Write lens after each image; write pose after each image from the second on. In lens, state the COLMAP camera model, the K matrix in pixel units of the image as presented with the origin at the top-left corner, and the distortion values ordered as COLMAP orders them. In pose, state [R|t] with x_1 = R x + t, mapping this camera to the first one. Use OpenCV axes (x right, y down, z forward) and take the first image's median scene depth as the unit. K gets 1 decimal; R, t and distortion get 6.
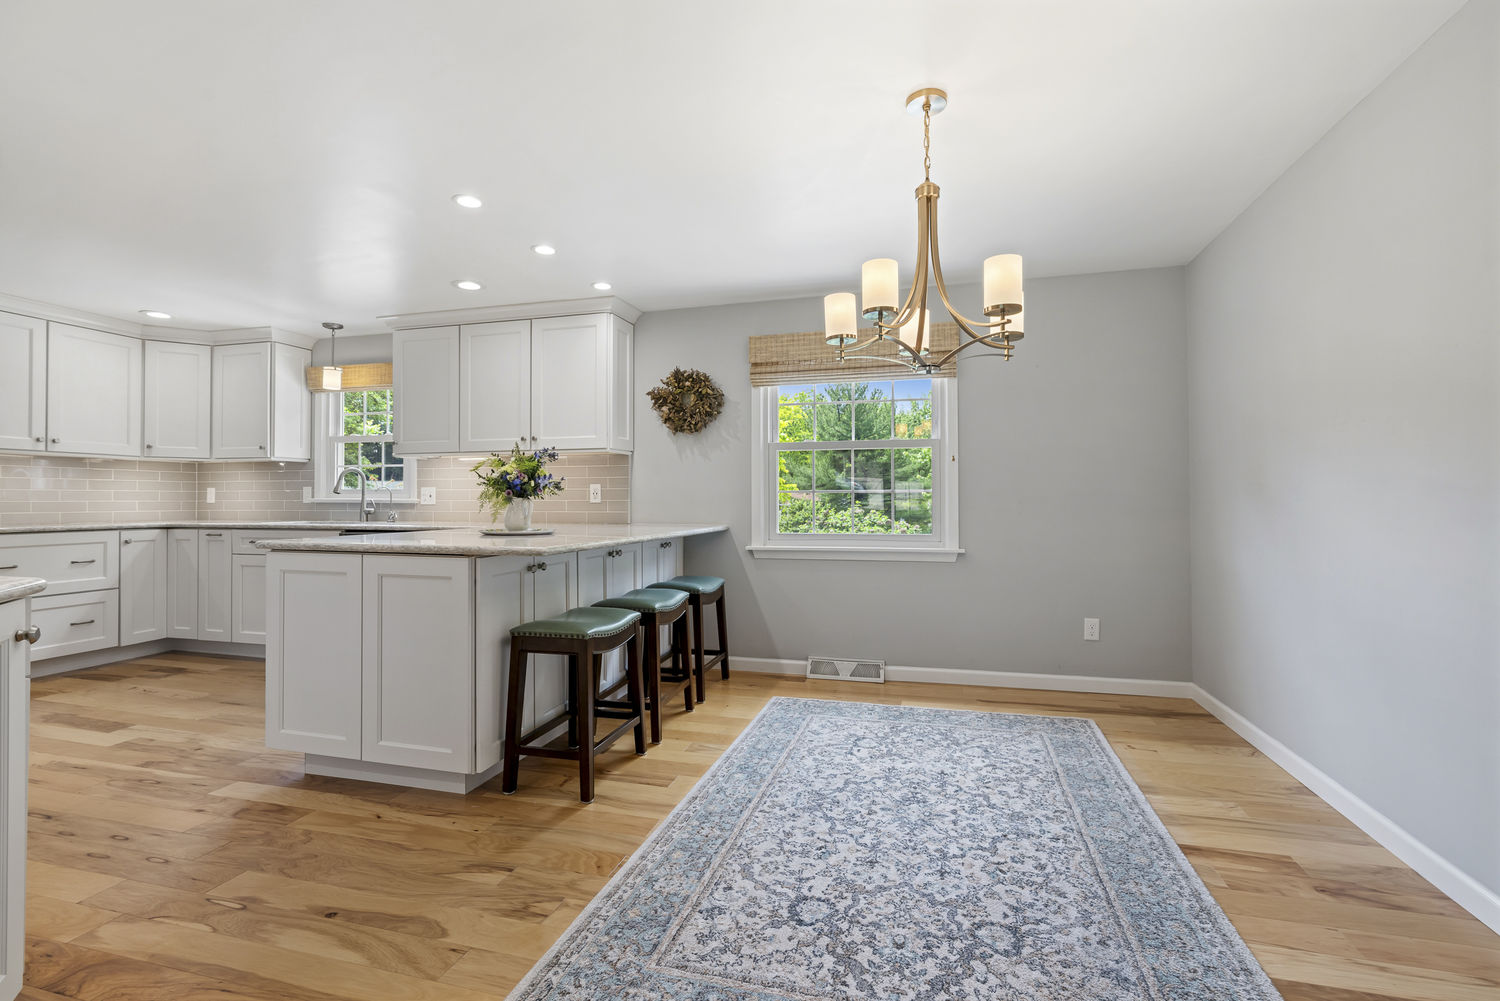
lens RADIAL K [[680.4, 0, 749.0], [0, 680.4, 496.0], [0, 0, 1]] dist [-0.008258, 0.004106]
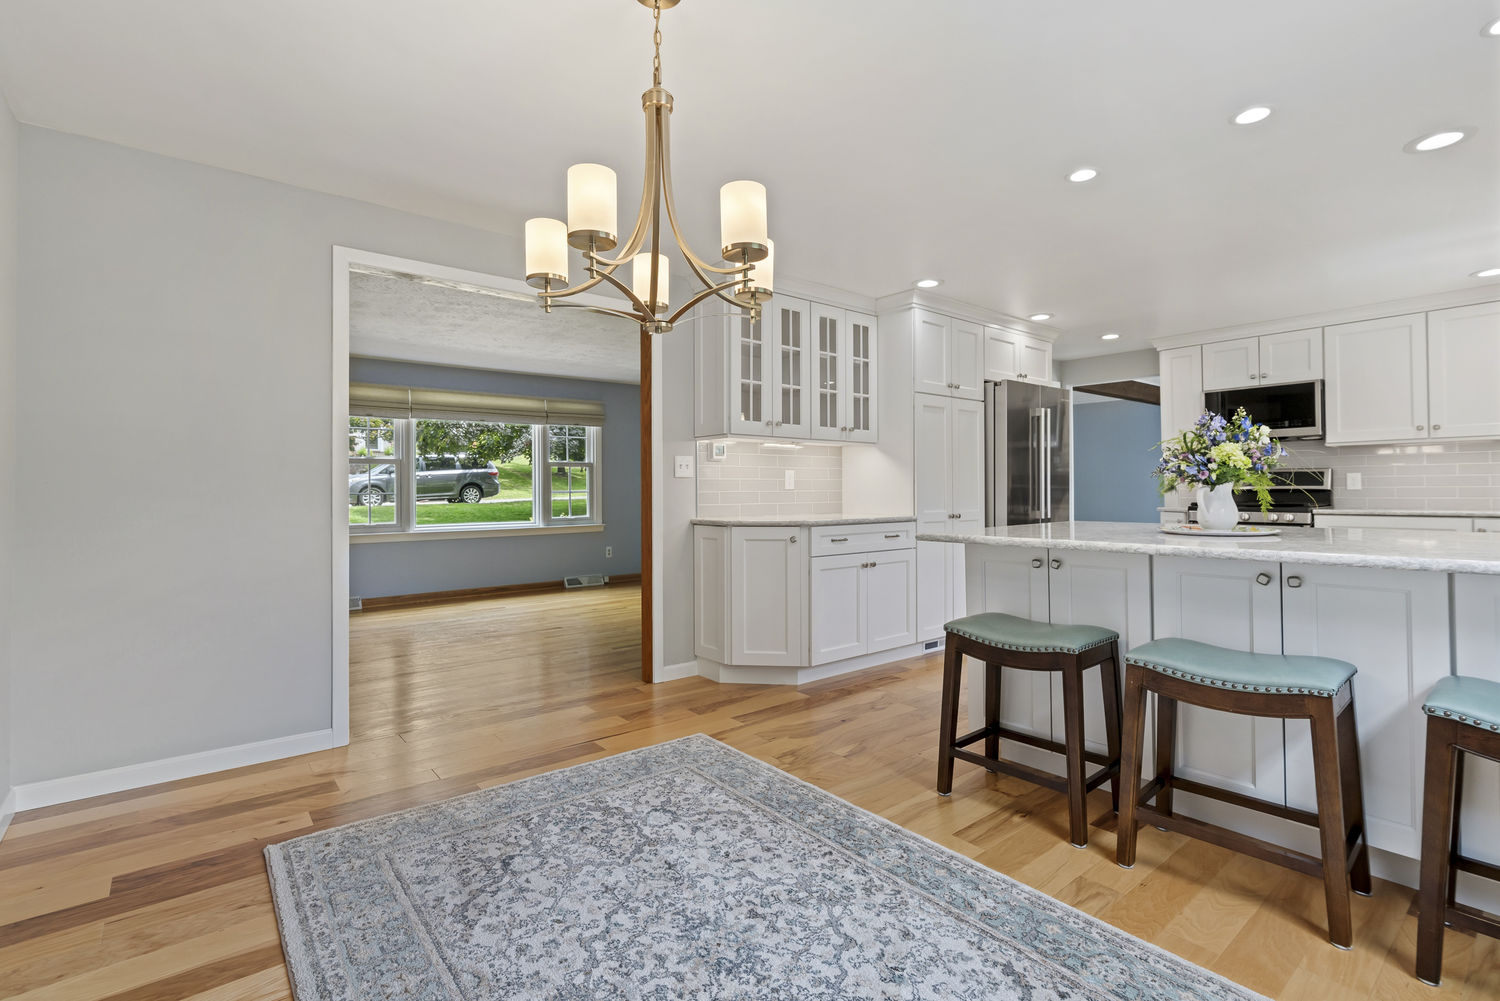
lens RADIAL K [[680.4, 0, 740.4], [0, 680.4, 493.5], [0, 0, 1]] dist [-0.008258, 0.004106]
pose [[-0.579641, 0.006659, -0.814845, 0.378327], [0.014274, 0.999896, -0.001983, 0.004594], [0.814747, -0.012780, -0.579676, 0.683742]]
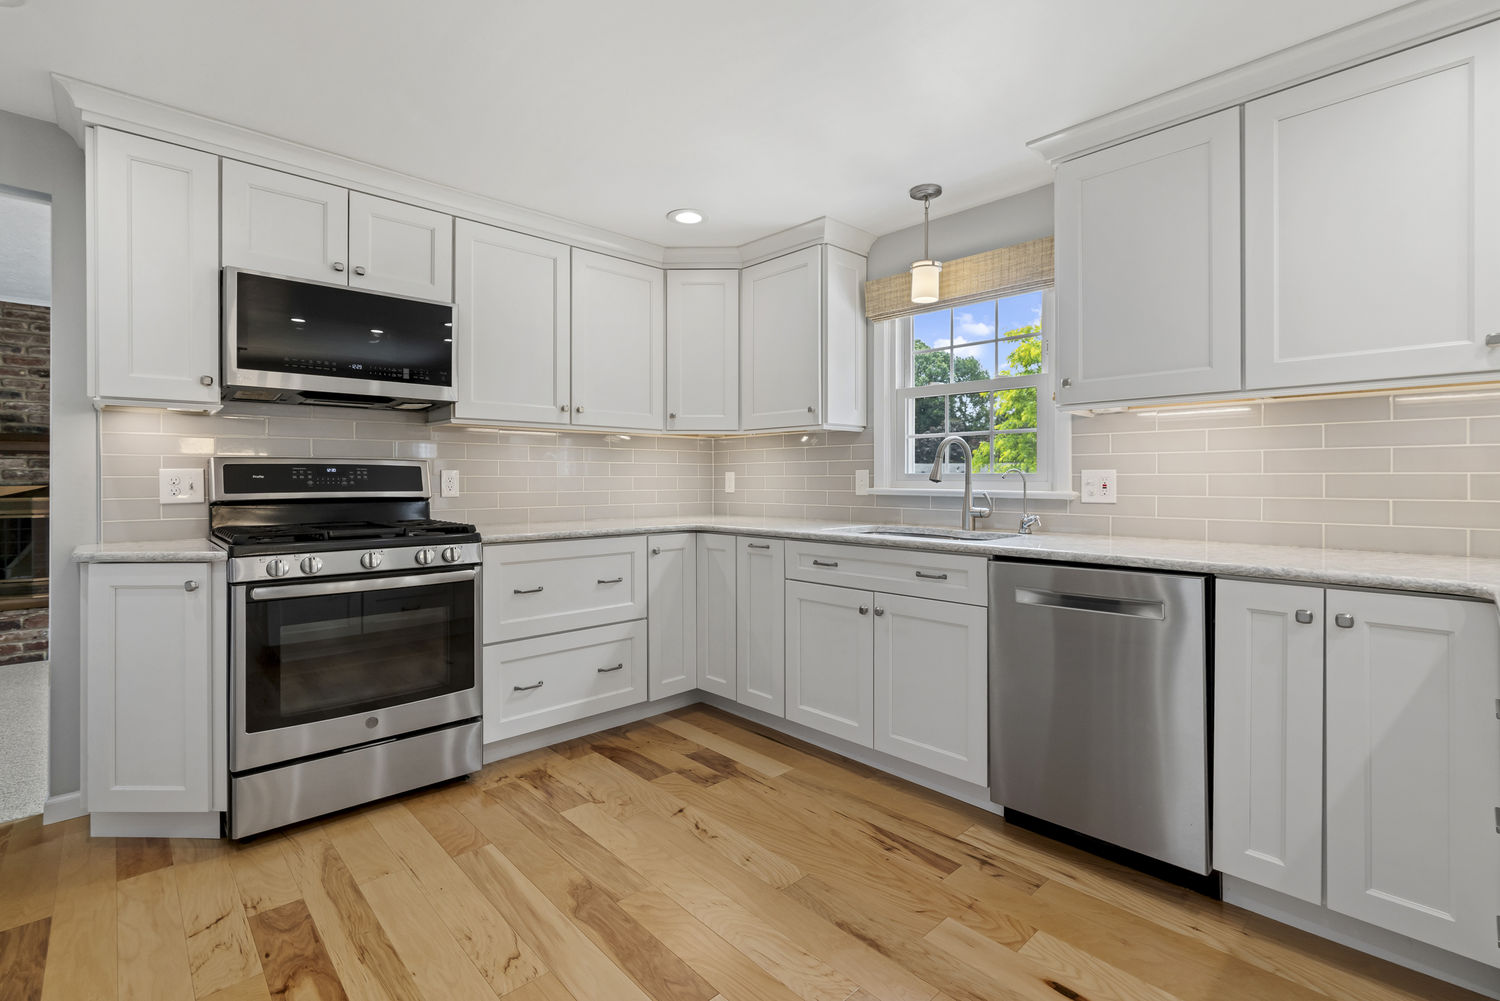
lens RADIAL K [[680.4, 0, 745.1], [0, 680.4, 484.4], [0, 0, 1]] dist [-0.008258, 0.004106]
pose [[0.853498, 0.004464, -0.521077, -0.454047], [0.003426, 0.999894, 0.014177, -0.010270], [0.521085, -0.013885, 0.853392, 0.432945]]
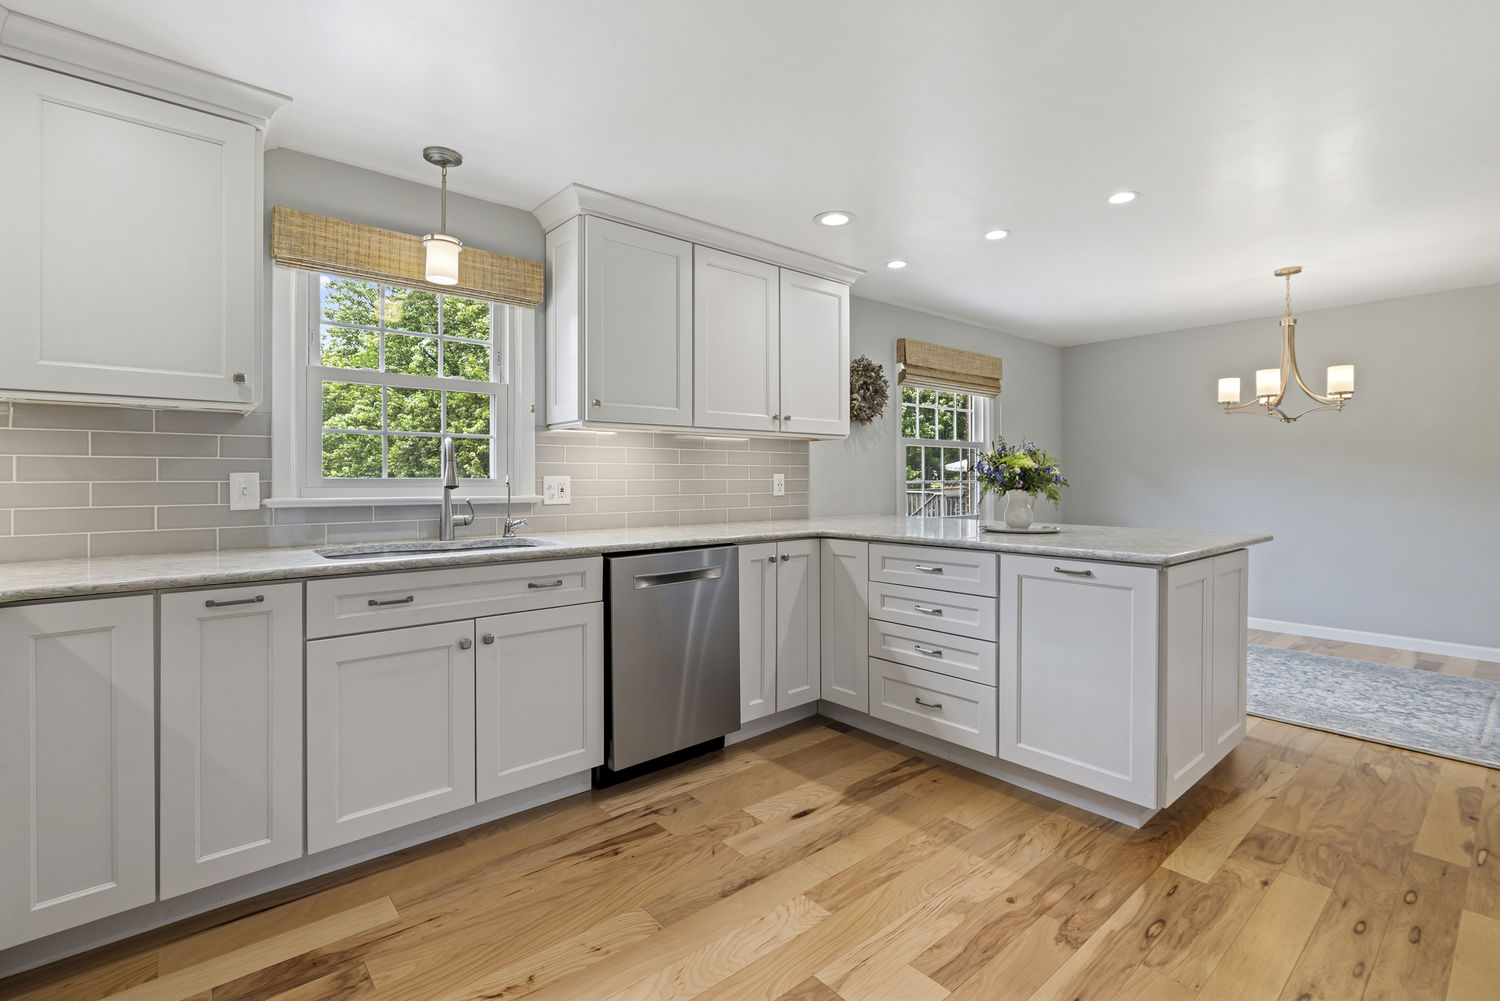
lens RADIAL K [[680.4, 0, 758.4], [0, 680.4, 487.6], [0, 0, 1]] dist [-0.008258, 0.004106]
pose [[0.556079, -0.011072, 0.831056, -0.924173], [-0.005212, 0.999845, 0.016807, -0.014107], [-0.831113, -0.013677, 0.555935, 0.534781]]
